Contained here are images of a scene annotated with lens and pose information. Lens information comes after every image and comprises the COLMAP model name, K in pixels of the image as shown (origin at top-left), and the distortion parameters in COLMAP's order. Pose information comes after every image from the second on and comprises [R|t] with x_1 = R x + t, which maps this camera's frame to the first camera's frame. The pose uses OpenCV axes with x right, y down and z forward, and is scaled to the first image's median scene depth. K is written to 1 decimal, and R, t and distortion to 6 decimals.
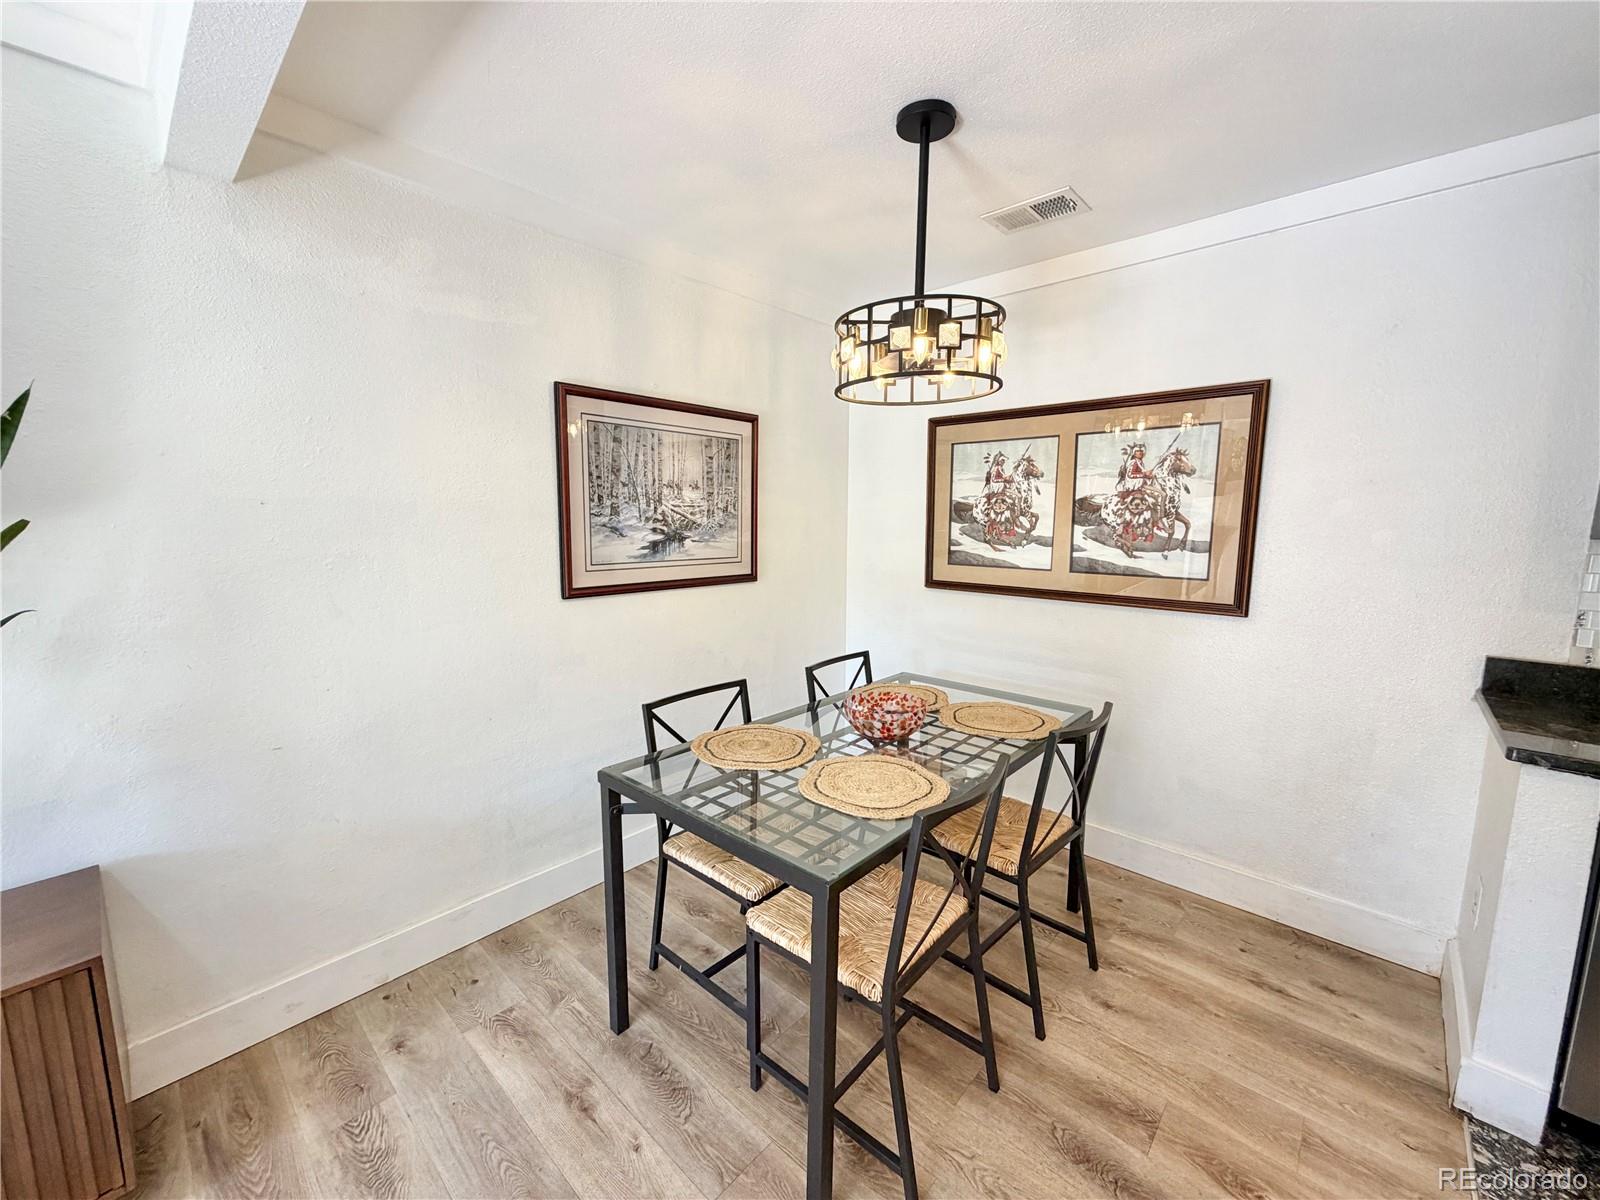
lens RADIAL K [[638.8, 0, 797.5], [0, 638.8, 602.9], [0, 0, 1]] dist [-0.000650, 0.000675]
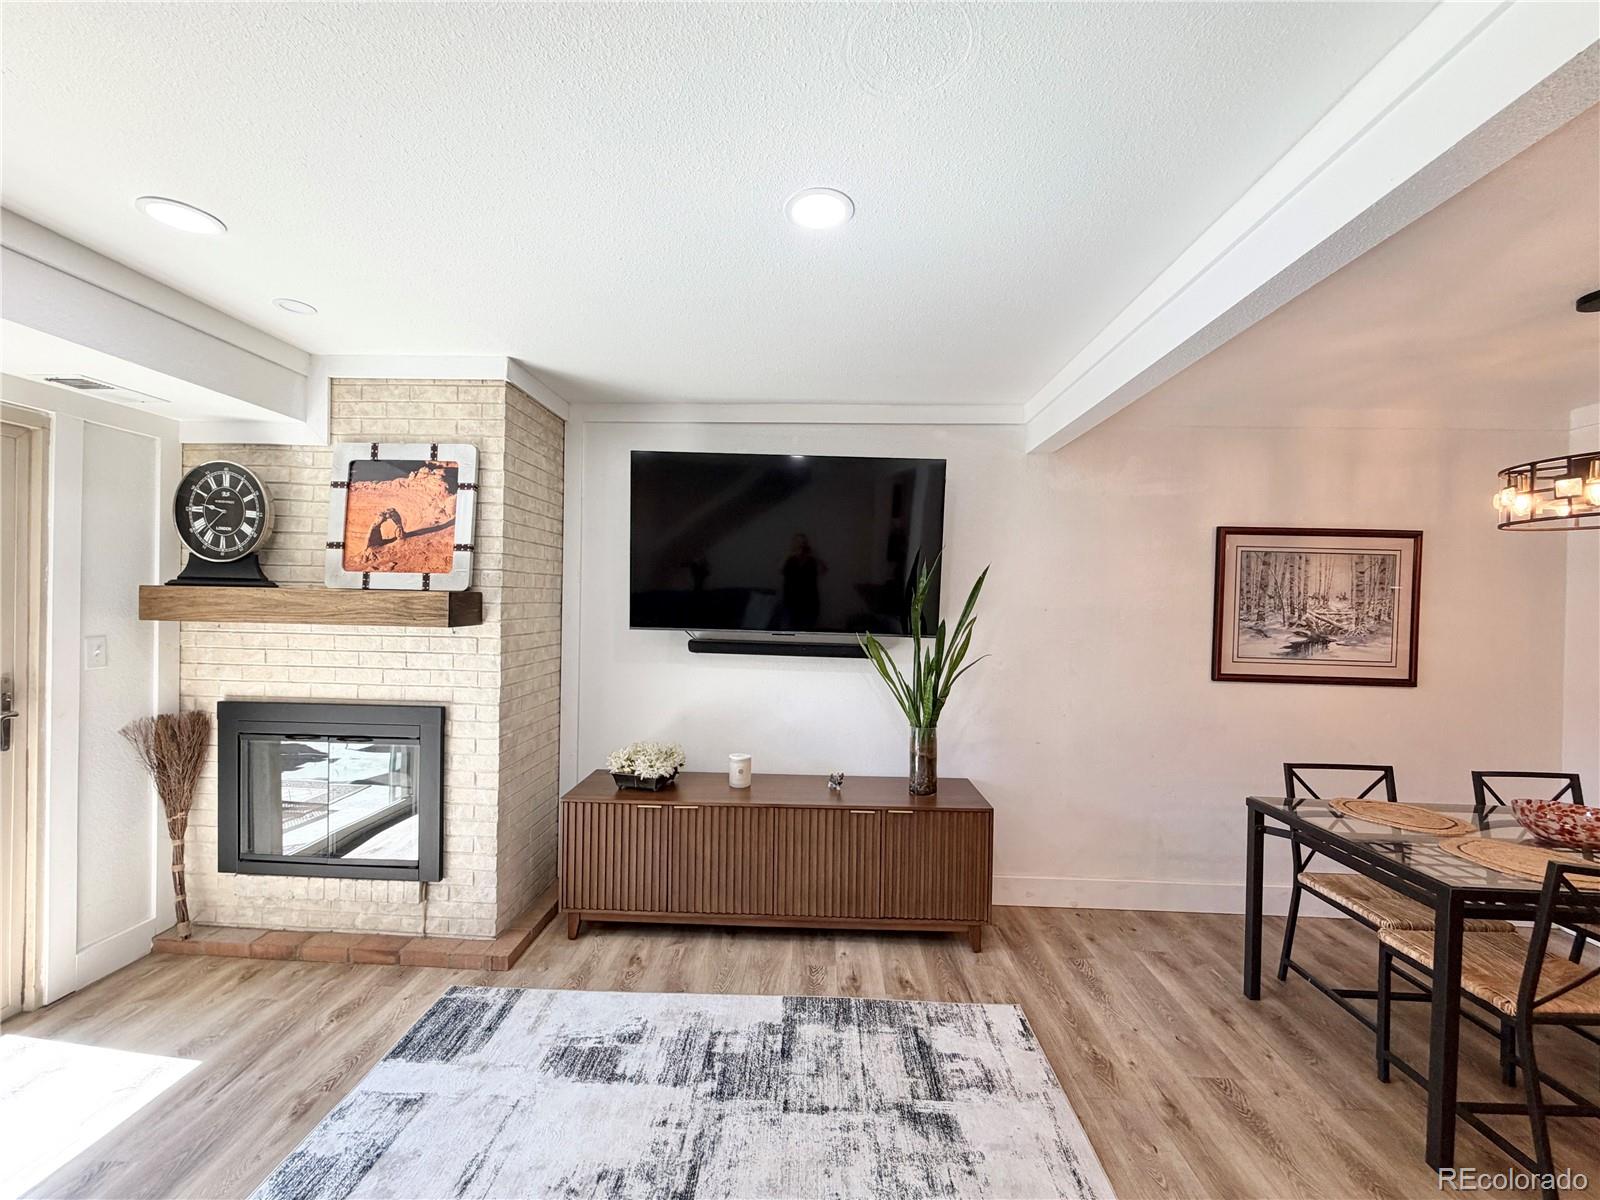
lens RADIAL K [[638.8, 0, 795.5], [0, 638.8, 601.2], [0, 0, 1]] dist [-0.000650, 0.000675]
pose [[0.647403, 0.010987, -0.762069, 0.089885], [-0.122679, 0.988360, -0.089971, 0.056289], [0.752210, 0.151738, 0.641215, -0.549126]]
